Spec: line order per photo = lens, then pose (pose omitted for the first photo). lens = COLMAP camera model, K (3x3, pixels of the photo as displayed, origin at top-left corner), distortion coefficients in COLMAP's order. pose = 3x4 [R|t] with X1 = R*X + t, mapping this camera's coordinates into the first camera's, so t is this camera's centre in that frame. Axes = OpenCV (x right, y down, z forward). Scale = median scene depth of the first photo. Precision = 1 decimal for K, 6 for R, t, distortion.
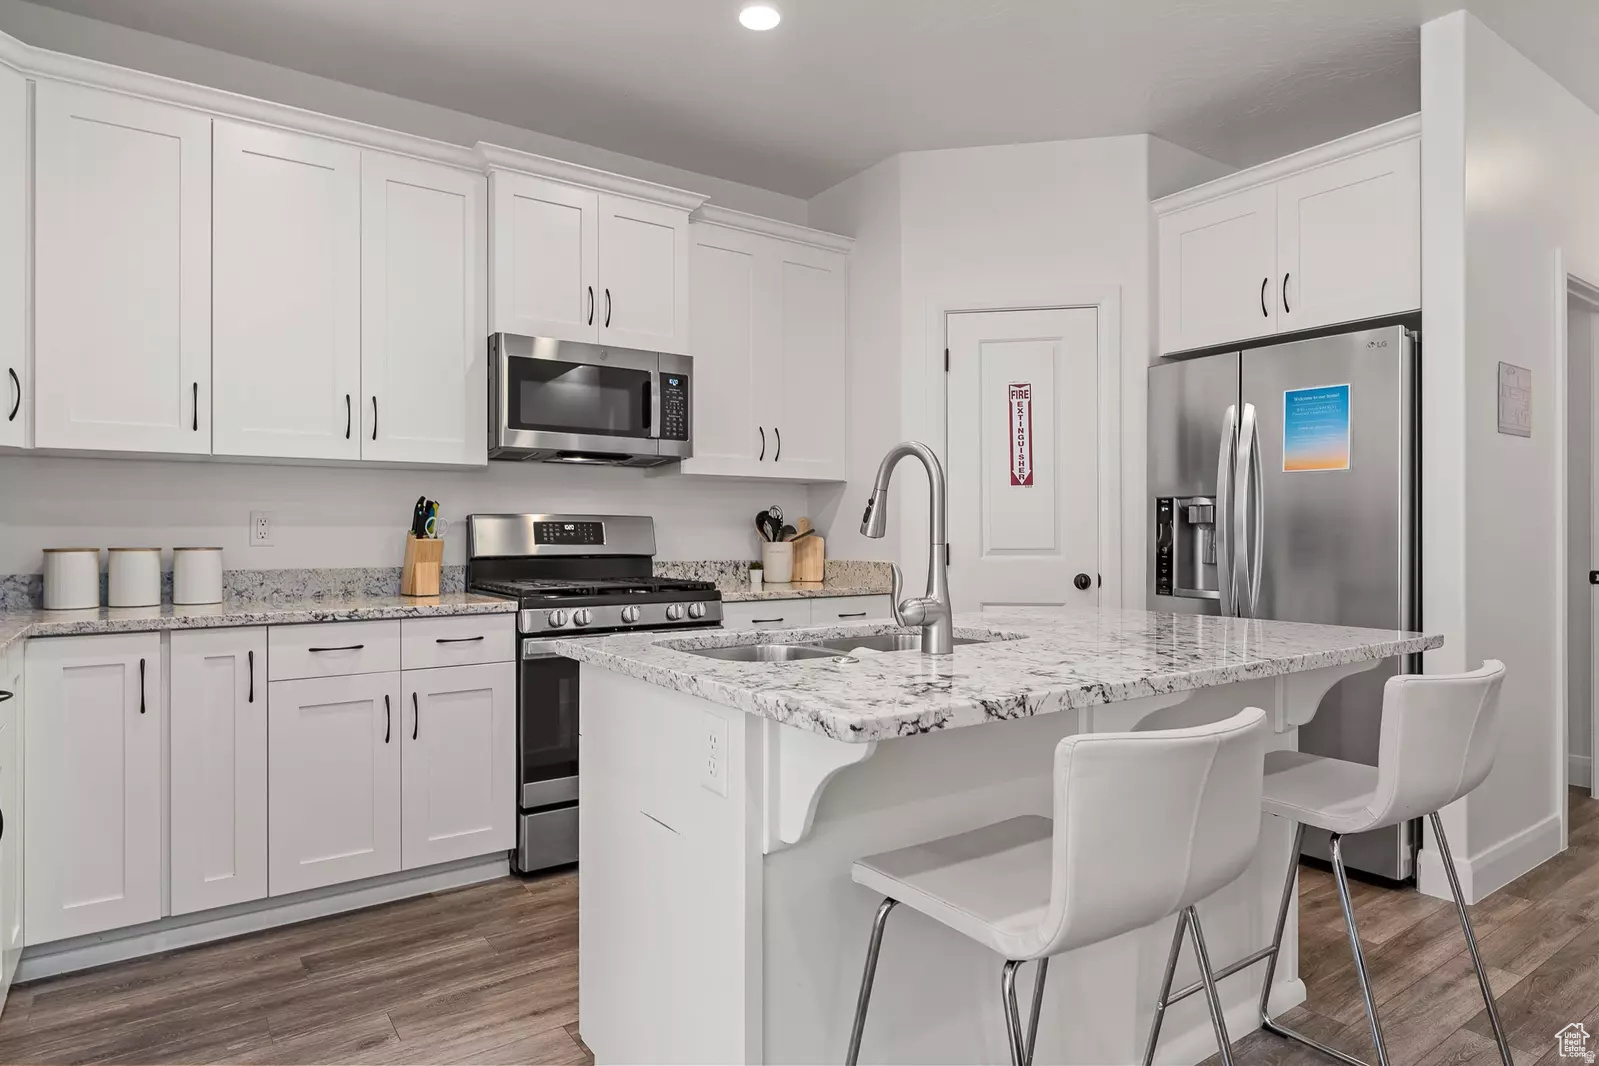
lens RADIAL K [[920.9, 0, 801.3], [0, 920.9, 533.7], [0, 0, 1]] dist [-0.000512, 0.001099]
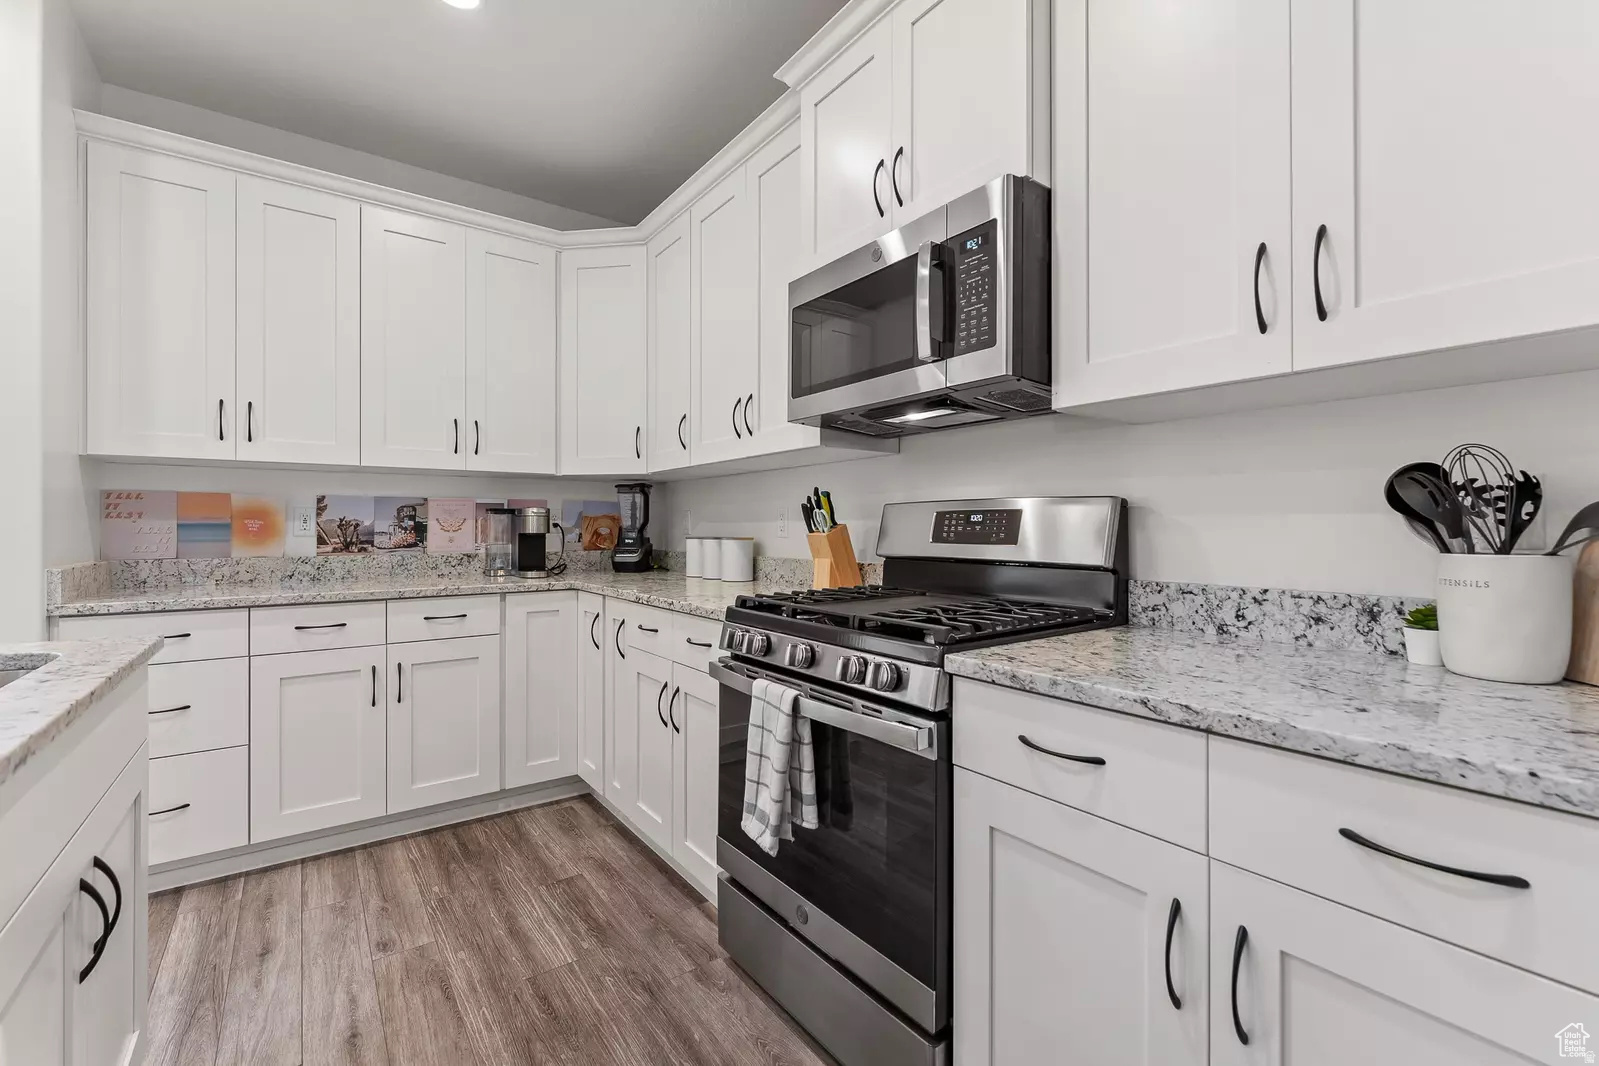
lens RADIAL K [[679.3, 0, 798.6], [0, 679.3, 526.5], [0, 0, 1]] dist [-0.006057, -0.000380]
pose [[0.016607, -0.000592, -0.999862, 0.256071], [-0.001482, 0.999999, -0.000617, -0.000350], [0.999861, 0.001492, 0.016606, 0.904184]]
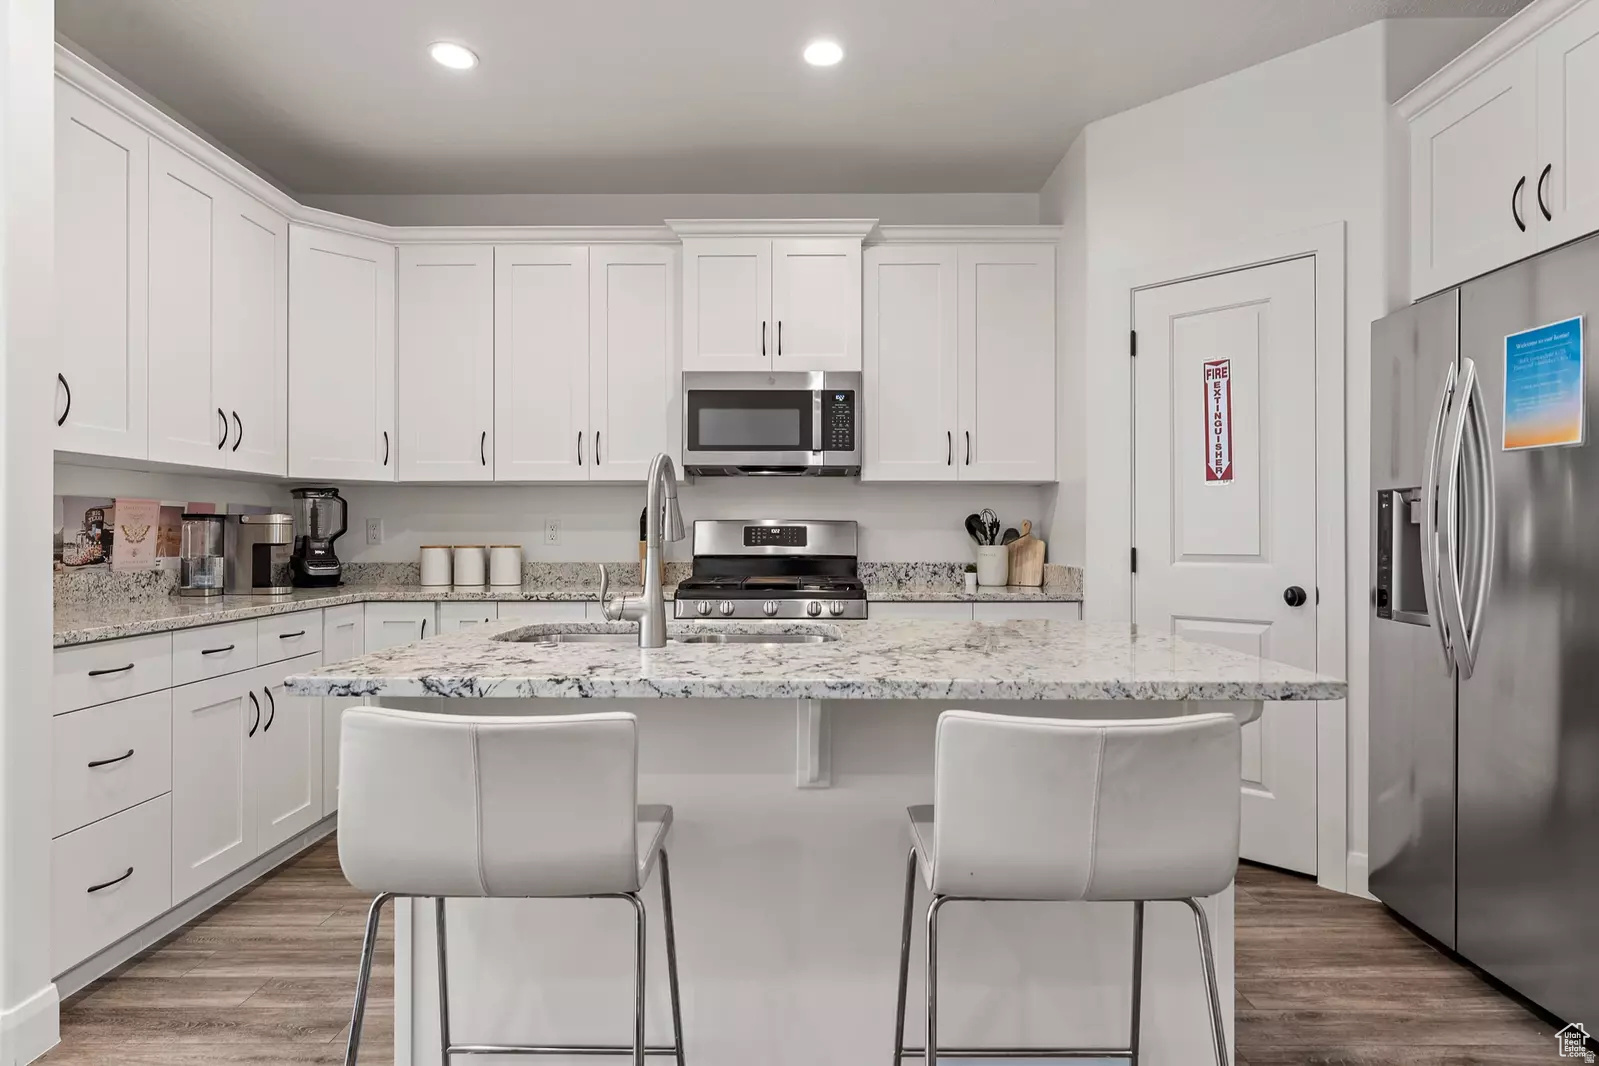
lens RADIAL K [[884.6, 0, 801.6], [0, 884.6, 536.9], [0, 0, 1]] dist [0.004425, -0.001968]
pose [[0.815932, 0.001508, -0.578146, 0.435496], [-0.001160, 0.999999, 0.000971, -0.000771], [0.578146, -0.000122, 0.815933, 0.120911]]
